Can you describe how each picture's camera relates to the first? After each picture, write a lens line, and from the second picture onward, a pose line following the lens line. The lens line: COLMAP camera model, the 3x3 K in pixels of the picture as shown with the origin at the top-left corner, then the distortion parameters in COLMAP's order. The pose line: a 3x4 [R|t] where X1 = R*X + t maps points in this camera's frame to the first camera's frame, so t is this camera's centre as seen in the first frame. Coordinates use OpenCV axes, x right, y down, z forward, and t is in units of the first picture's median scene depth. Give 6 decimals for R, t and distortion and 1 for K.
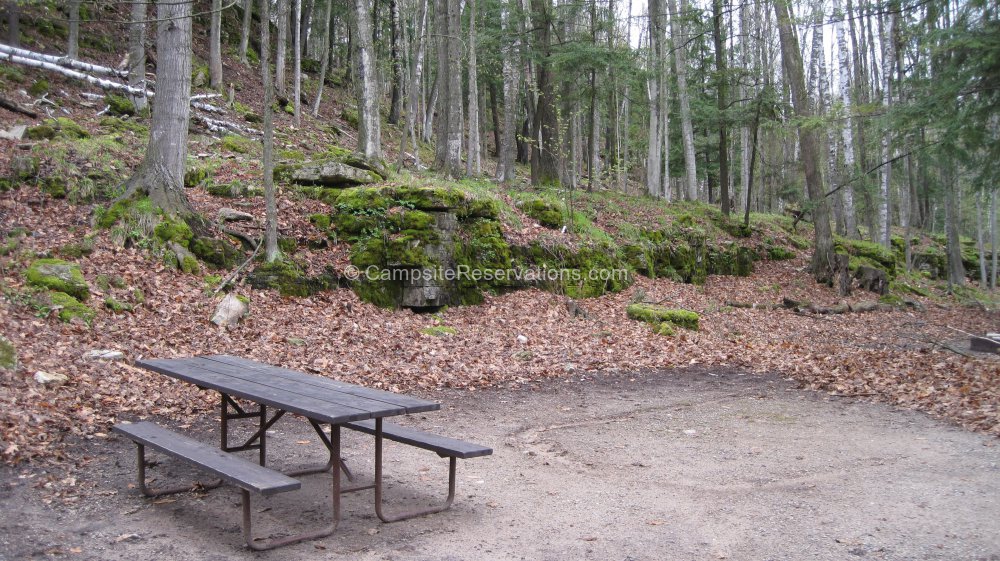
lens RADIAL K [[1033.7, 0, 500.0], [0, 1033.7, 280.5], [0, 0, 1]] dist [-0.182631, 0.154772]
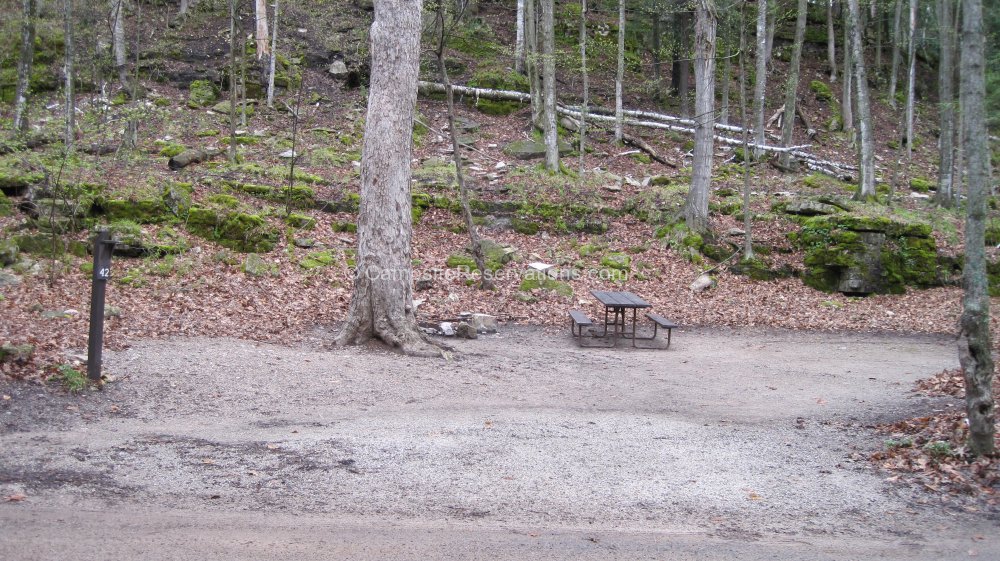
lens RADIAL K [[1033.7, 0, 500.0], [0, 1033.7, 280.5], [0, 0, 1]] dist [-0.182631, 0.154772]
pose [[0.732928, 0.042982, -0.678947, 0.592514], [-0.049064, 0.998743, 0.010262, 0.018283], [0.678535, 0.025790, 0.734115, -0.512847]]
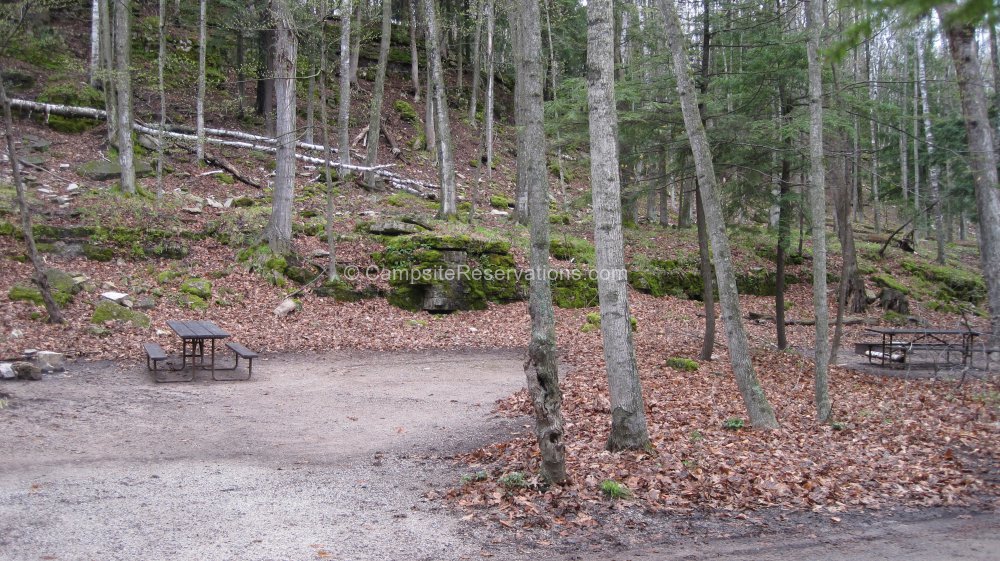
lens RADIAL K [[1033.7, 0, 500.0], [0, 1033.7, 280.5], [0, 0, 1]] dist [-0.182631, 0.154772]
pose [[0.936890, 0.006217, -0.349570, 0.589040], [-0.013566, 0.999735, -0.018580, 0.008232], [0.349362, 0.022150, 0.936726, -0.479514]]
